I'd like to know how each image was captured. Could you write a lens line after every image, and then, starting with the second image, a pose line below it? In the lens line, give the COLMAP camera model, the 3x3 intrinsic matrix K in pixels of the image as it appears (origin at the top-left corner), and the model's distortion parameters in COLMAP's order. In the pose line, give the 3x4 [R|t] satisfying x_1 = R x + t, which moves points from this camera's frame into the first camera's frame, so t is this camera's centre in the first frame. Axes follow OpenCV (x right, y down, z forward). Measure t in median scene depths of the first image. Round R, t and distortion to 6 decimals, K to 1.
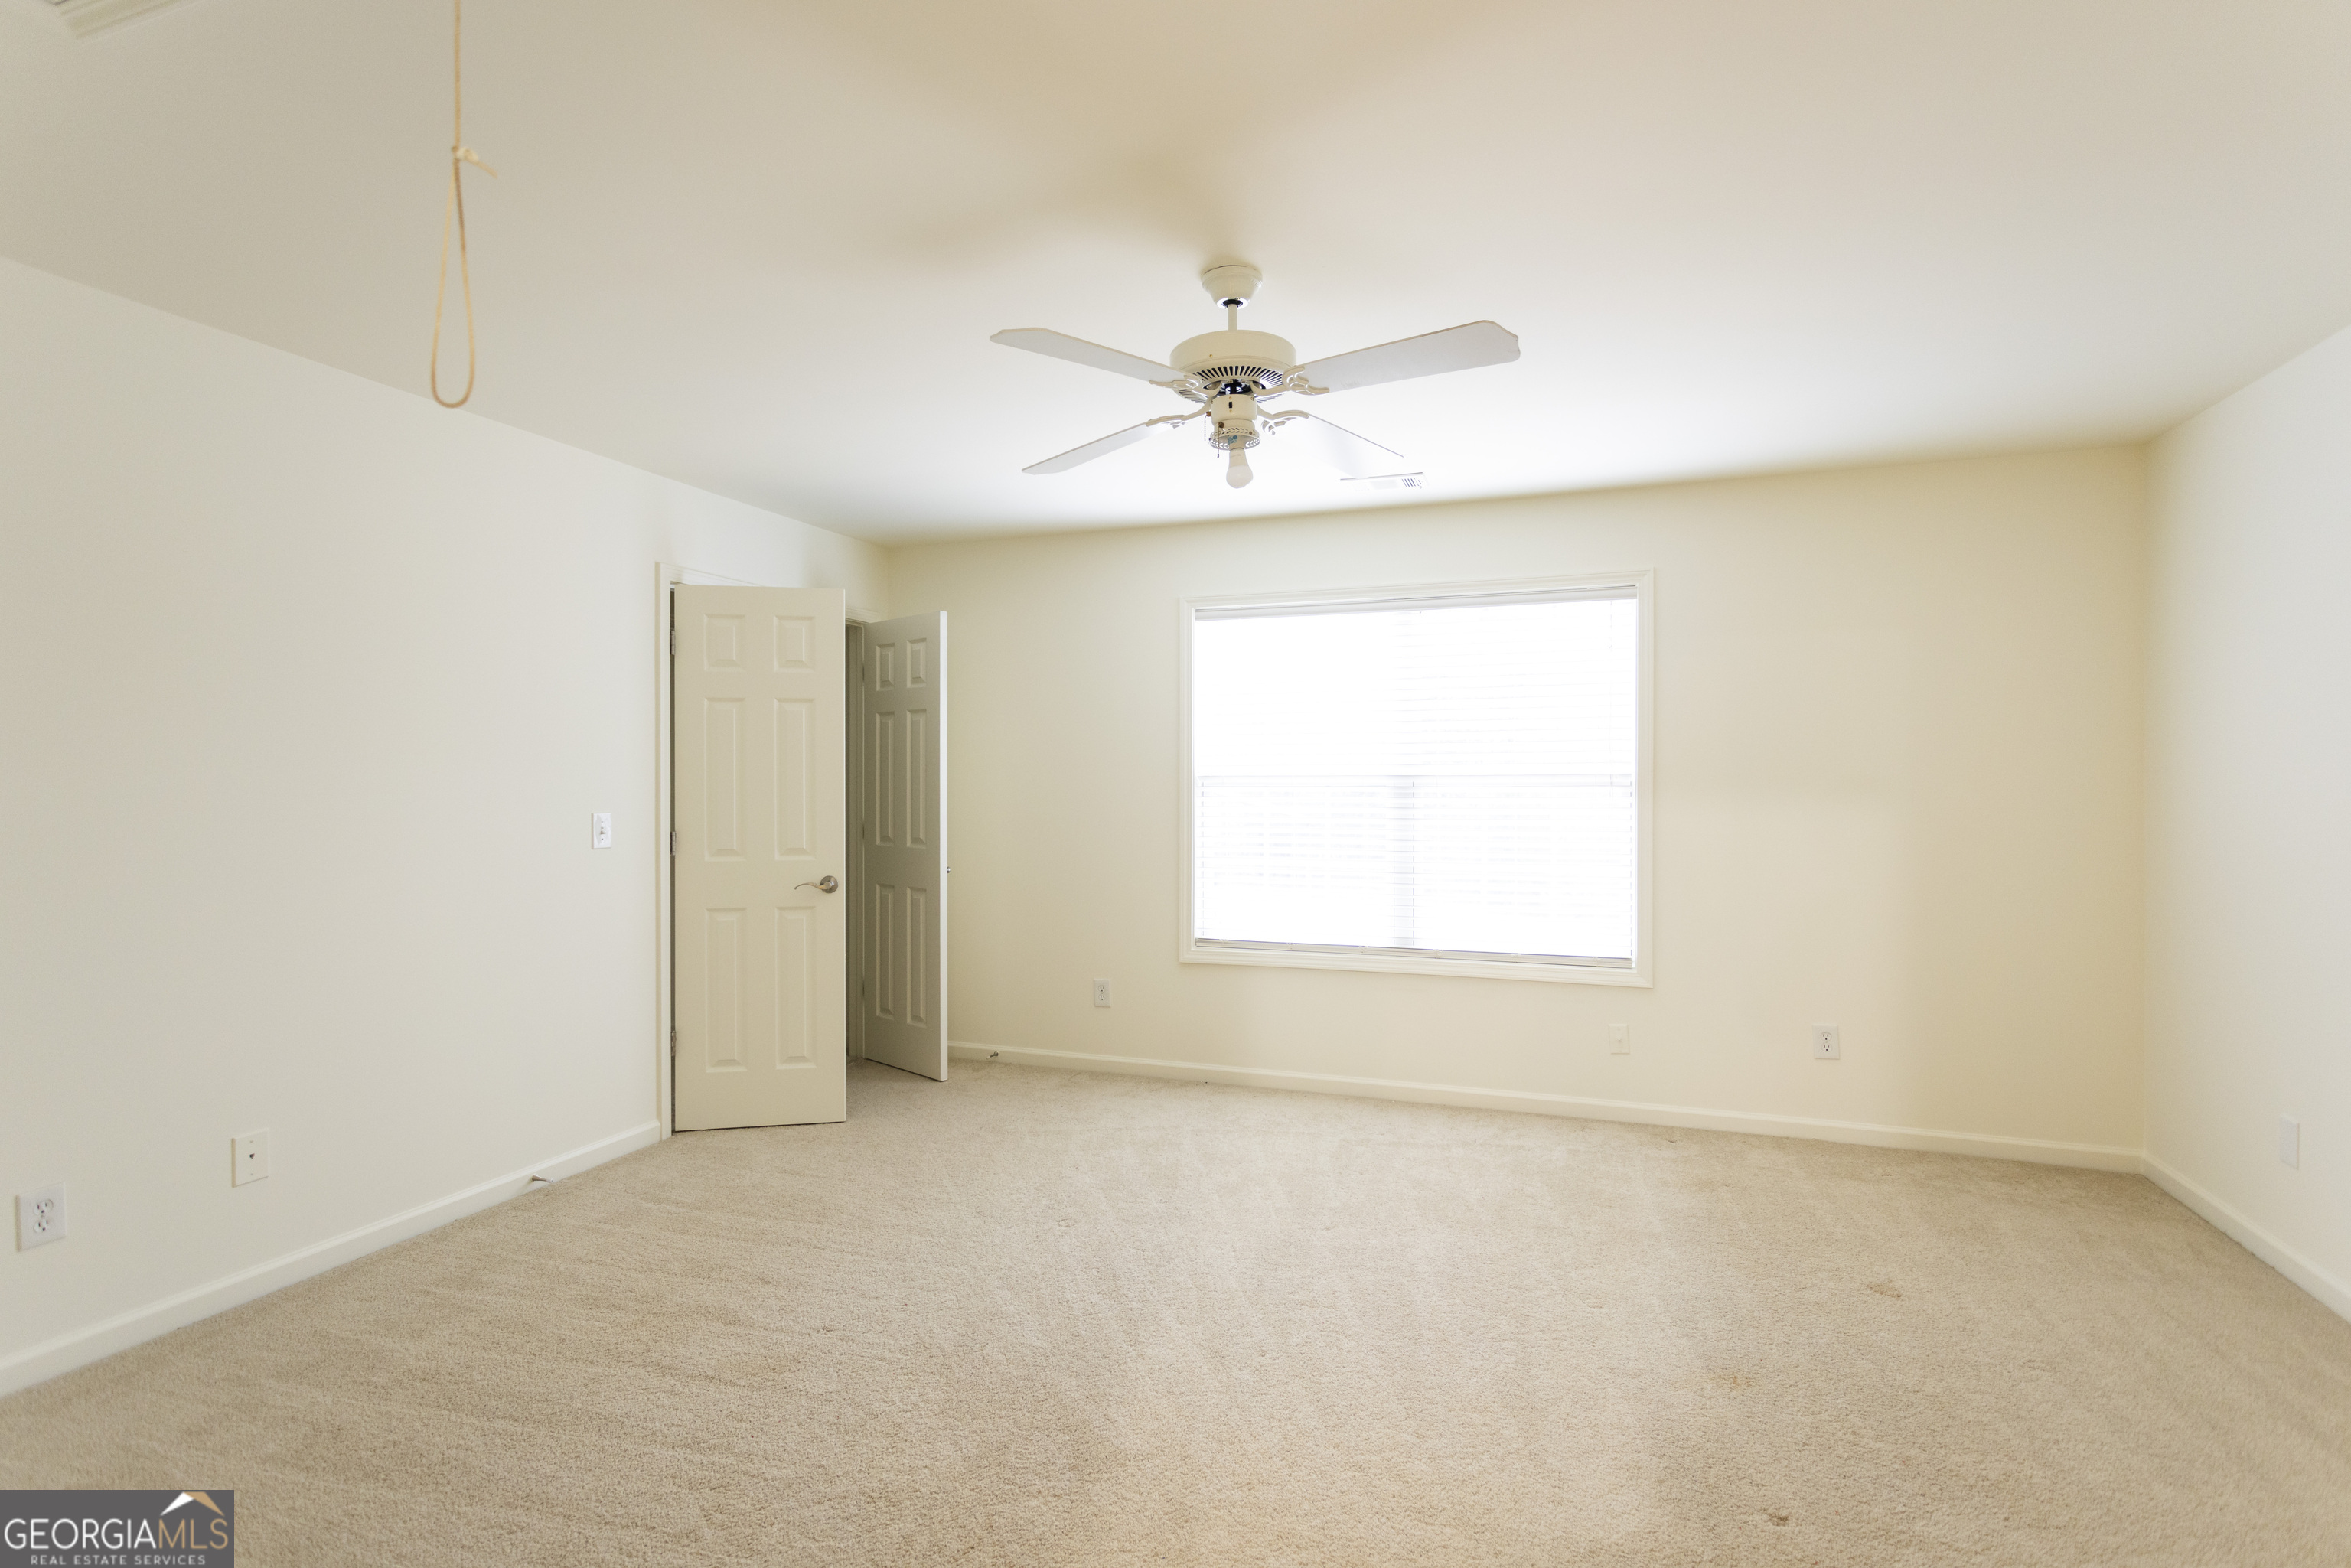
lens RADIAL K [[1129.0, 0, 1172.1], [0, 1129.0, 779.2], [0, 0, 1]] dist [-0.001213, -0.000522]
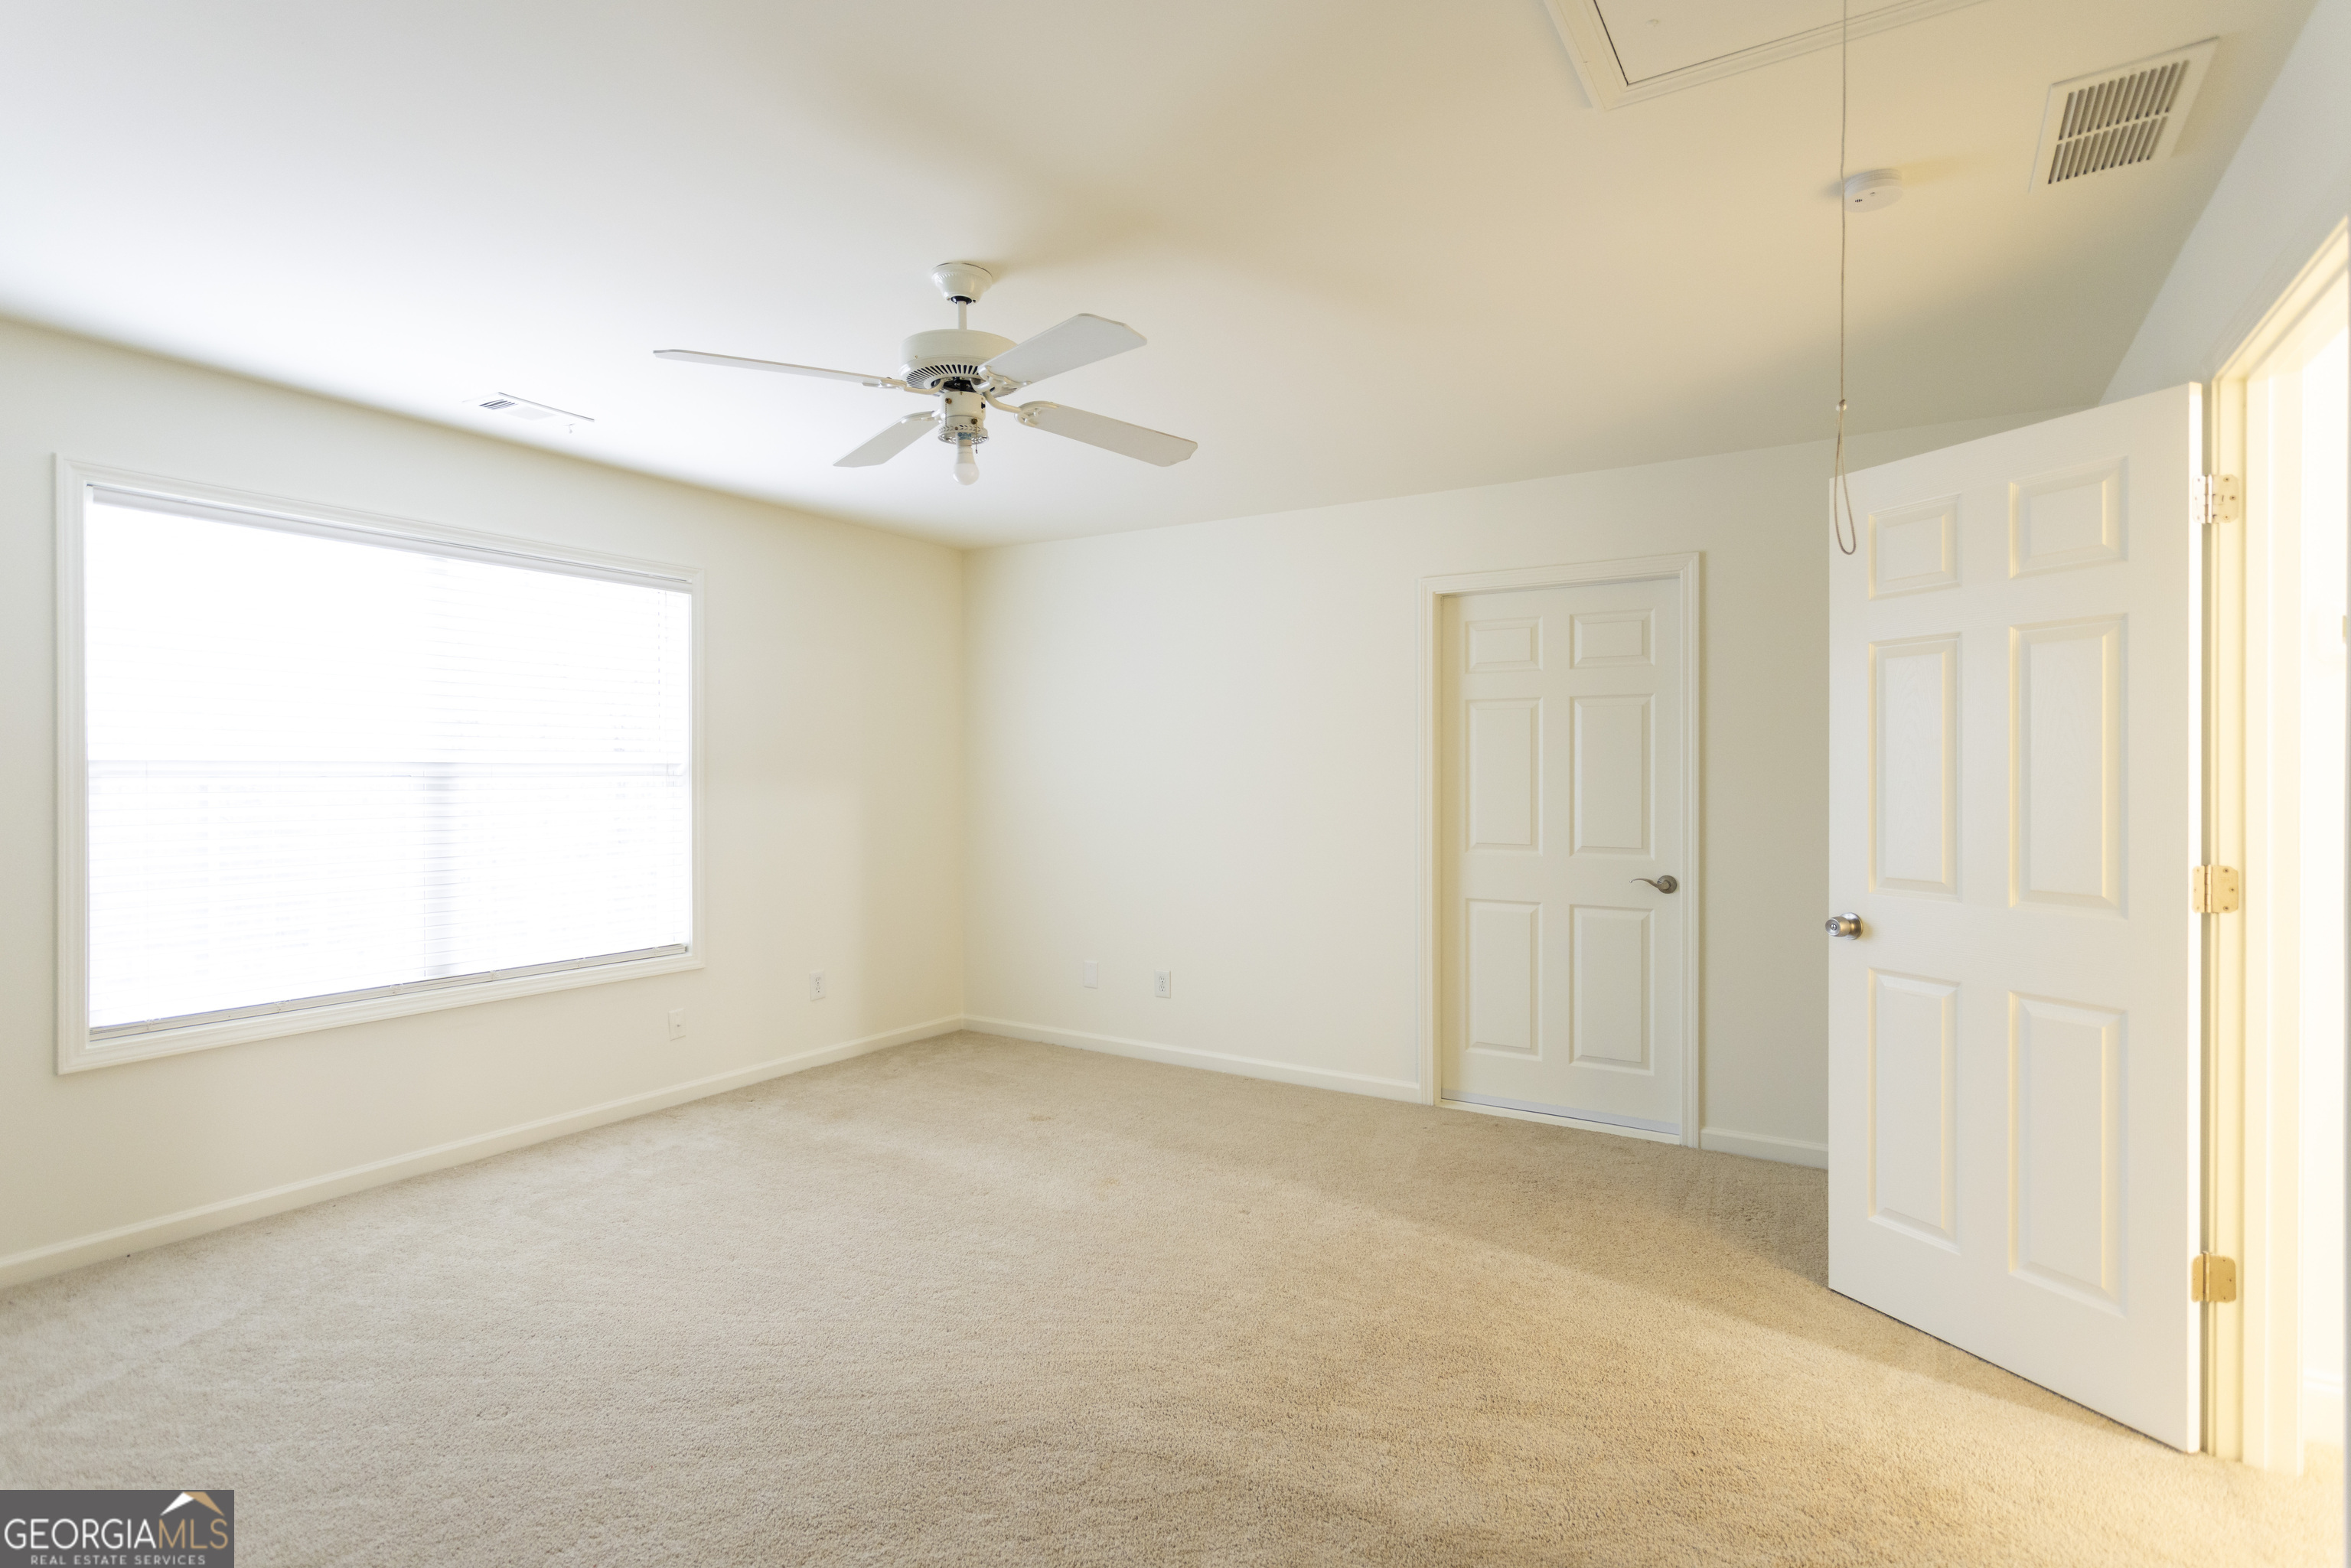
lens RADIAL K [[1129.0, 0, 1176.2], [0, 1129.0, 785.9], [0, 0, 1]] dist [-0.001213, -0.000522]
pose [[0.212813, -0.007482, 0.977064, -0.504256], [0.001039, 0.999972, 0.007431, 0.008366], [-0.977092, -0.000566, 0.212814, 0.347042]]
